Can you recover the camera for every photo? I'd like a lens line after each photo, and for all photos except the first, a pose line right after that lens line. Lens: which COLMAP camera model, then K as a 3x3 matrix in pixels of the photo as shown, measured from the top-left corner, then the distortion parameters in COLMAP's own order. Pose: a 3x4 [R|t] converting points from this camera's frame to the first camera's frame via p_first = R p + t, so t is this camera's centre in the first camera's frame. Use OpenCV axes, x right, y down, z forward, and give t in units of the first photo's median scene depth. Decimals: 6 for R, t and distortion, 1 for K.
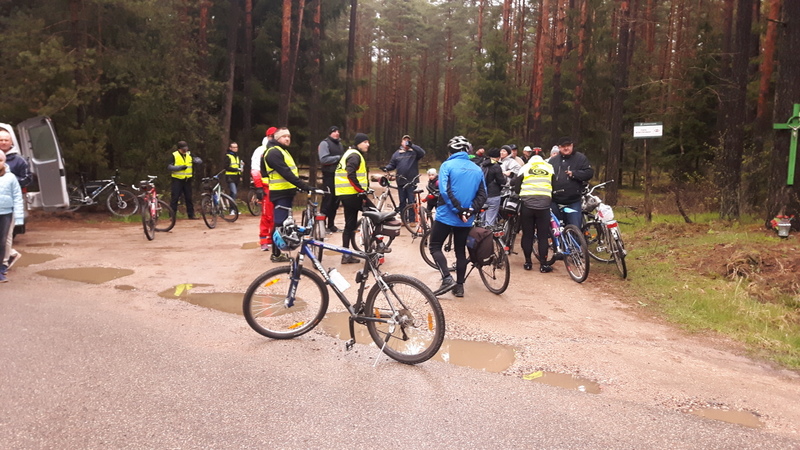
lens RADIAL K [[701.2, 0, 400.7], [0, 701.2, 255.1], [0, 0, 1]] dist [0.142872, -0.237893]
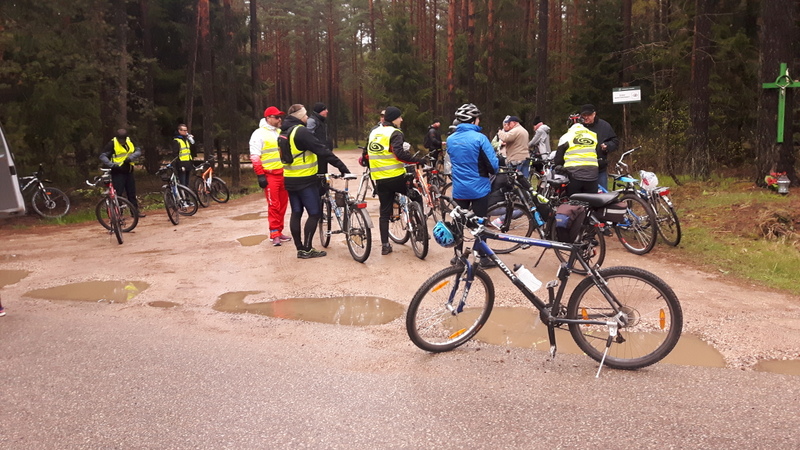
lens RADIAL K [[692.2, 0, 410.2], [0, 692.2, 263.7], [0, 0, 1]] dist [0.102670, -0.162293]
pose [[0.978724, -0.081658, 0.188234, -0.182399], [0.072831, 0.995916, 0.053357, -0.017296], [-0.191822, -0.038512, 0.980674, 0.102367]]
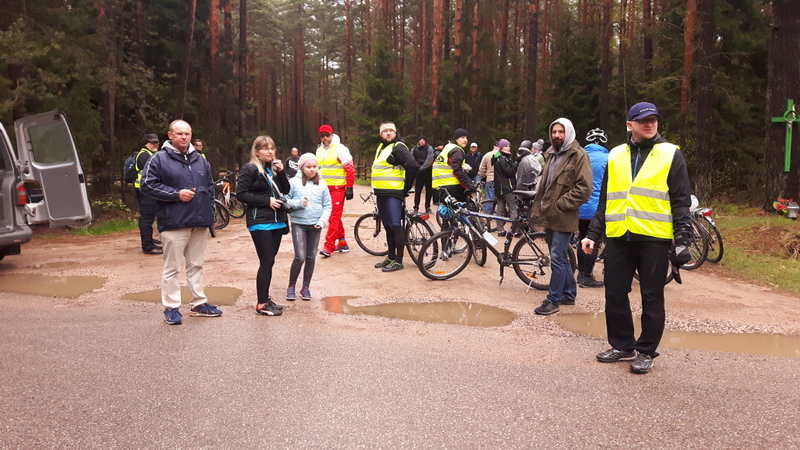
lens RADIAL K [[692.2, 0, 410.2], [0, 692.2, 263.7], [0, 0, 1]] dist [0.102670, -0.162293]
pose [[0.962278, -0.059063, 0.265579, -0.325021], [0.054933, 0.998226, 0.022958, -0.012288], [-0.266464, -0.007503, 0.963816, 0.094801]]
